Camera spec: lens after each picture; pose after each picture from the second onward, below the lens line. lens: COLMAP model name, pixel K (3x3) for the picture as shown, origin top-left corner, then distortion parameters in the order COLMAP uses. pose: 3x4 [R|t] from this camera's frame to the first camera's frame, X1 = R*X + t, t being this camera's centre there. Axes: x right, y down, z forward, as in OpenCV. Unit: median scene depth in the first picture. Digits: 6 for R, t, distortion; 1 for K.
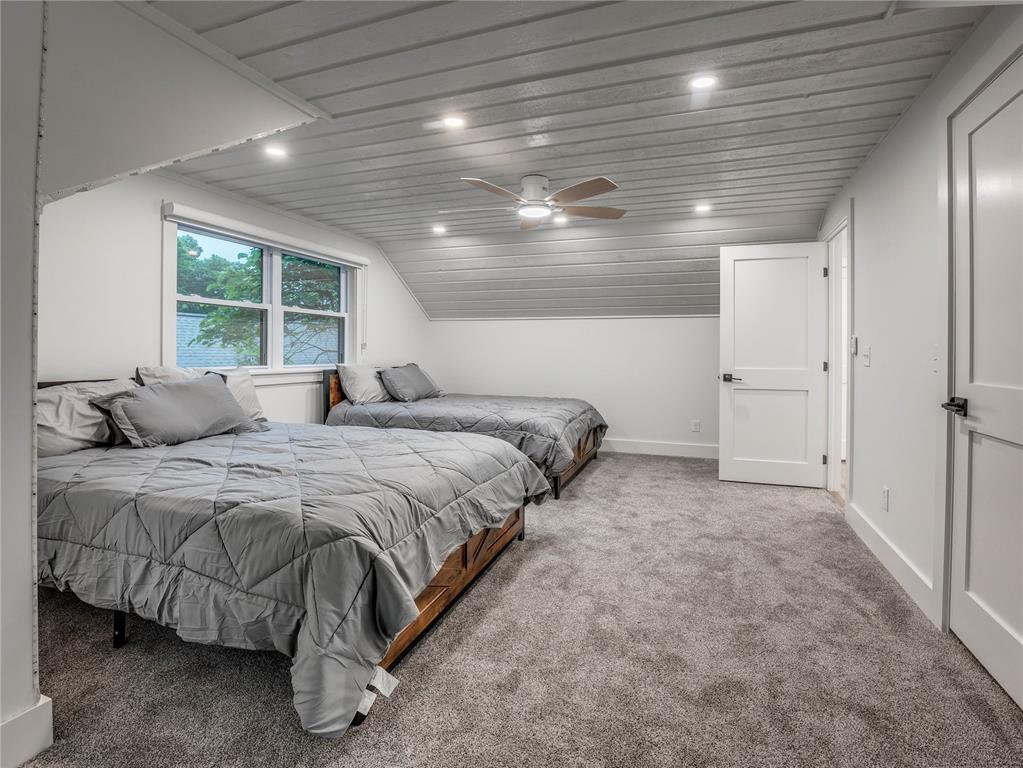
lens RADIAL K [[480.1, 0, 510.6], [0, 480.1, 380.4], [0, 0, 1]] dist [-0.024505, 0.000550]
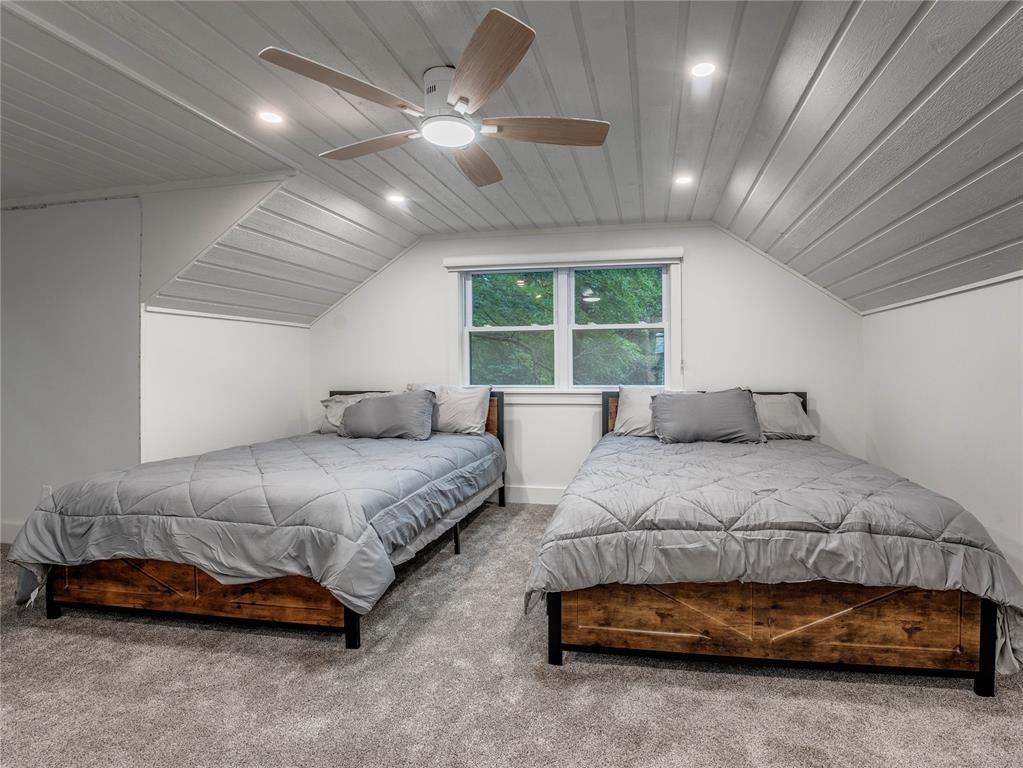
lens RADIAL K [[480.1, 0, 510.6], [0, 480.1, 380.4], [0, 0, 1]] dist [-0.024505, 0.000550]
pose [[0.217306, 0.011868, -0.976031, 0.466335], [-0.049119, 0.998792, 0.001209, -0.037416], [0.974867, 0.047679, 0.217626, 0.680716]]
